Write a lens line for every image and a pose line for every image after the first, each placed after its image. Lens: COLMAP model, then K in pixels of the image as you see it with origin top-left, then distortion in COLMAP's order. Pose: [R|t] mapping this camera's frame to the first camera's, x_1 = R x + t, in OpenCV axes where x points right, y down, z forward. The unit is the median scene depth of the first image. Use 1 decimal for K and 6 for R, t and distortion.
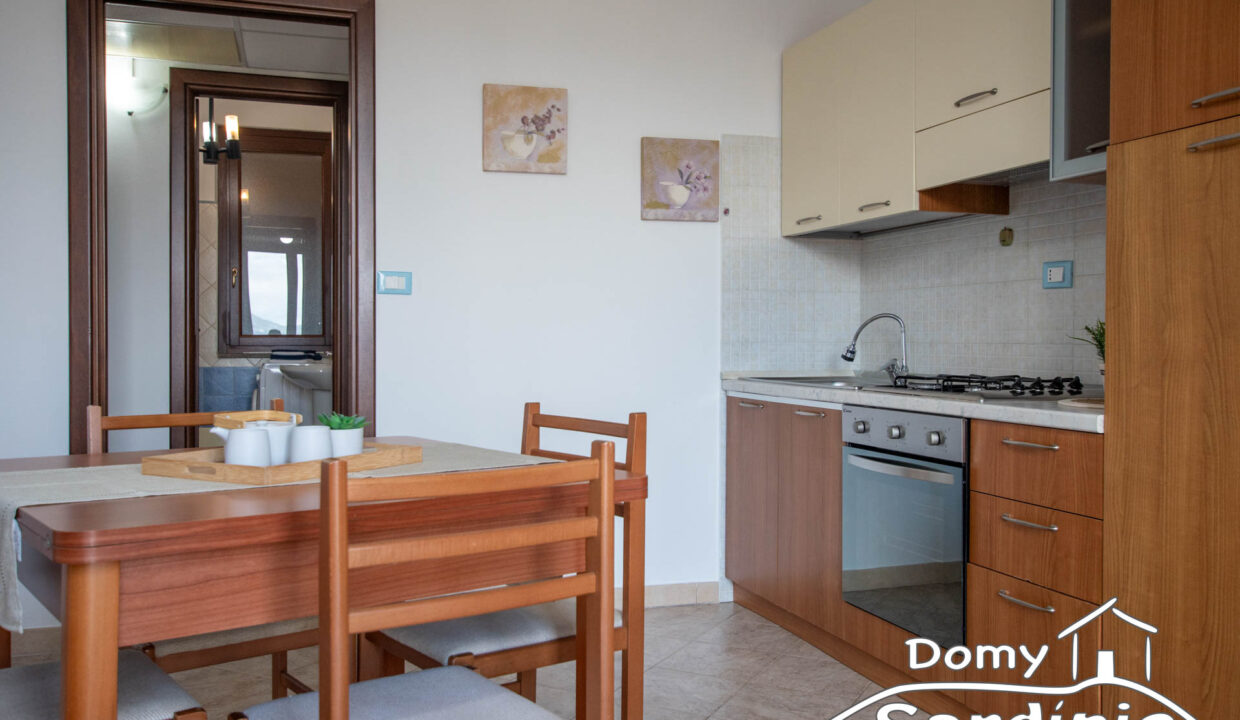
lens RADIAL K [[1050.4, 0, 604.3], [0, 1050.4, 359.1], [0, 0, 1]] dist [-0.003037, 0.049089]
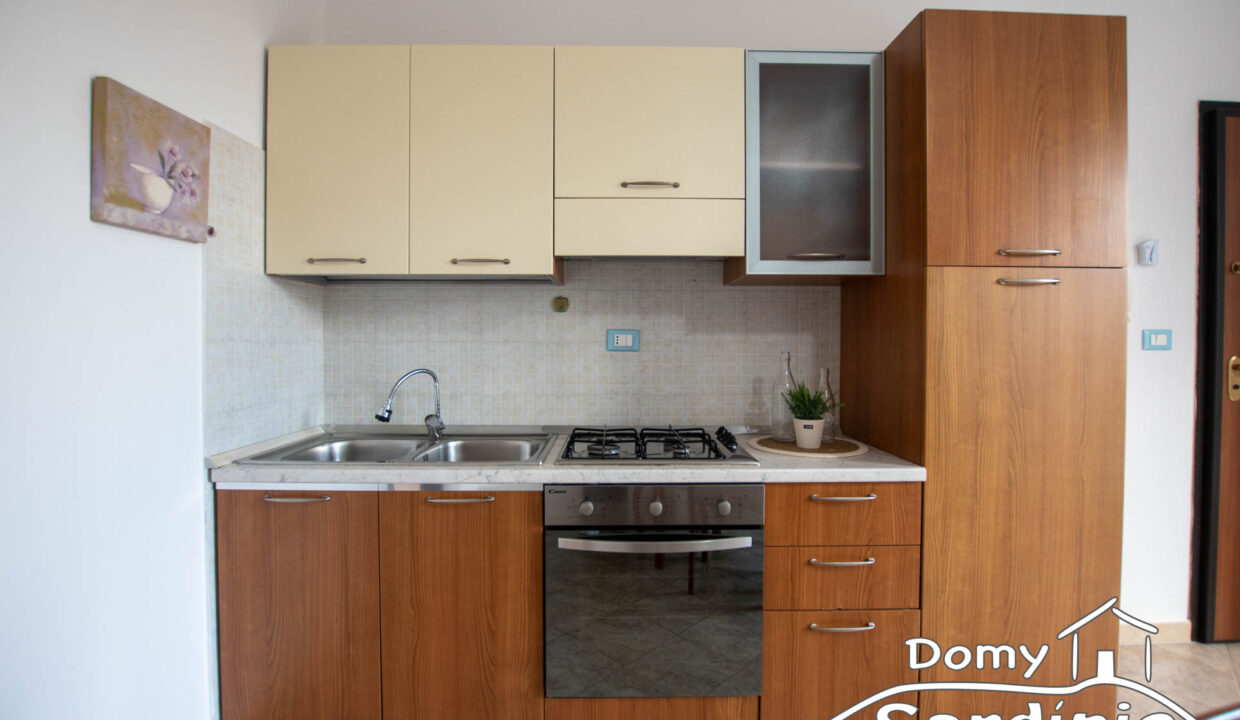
lens RADIAL K [[571.5, 0, 653.8], [0, 571.5, 355.6], [0, 0, 1]] dist [-0.029535, 0.003477]
pose [[0.277821, -0.023626, 0.960342, -0.190035], [0.017734, 0.999653, 0.019463, -0.066841], [-0.960469, 0.011623, 0.278144, 0.695449]]
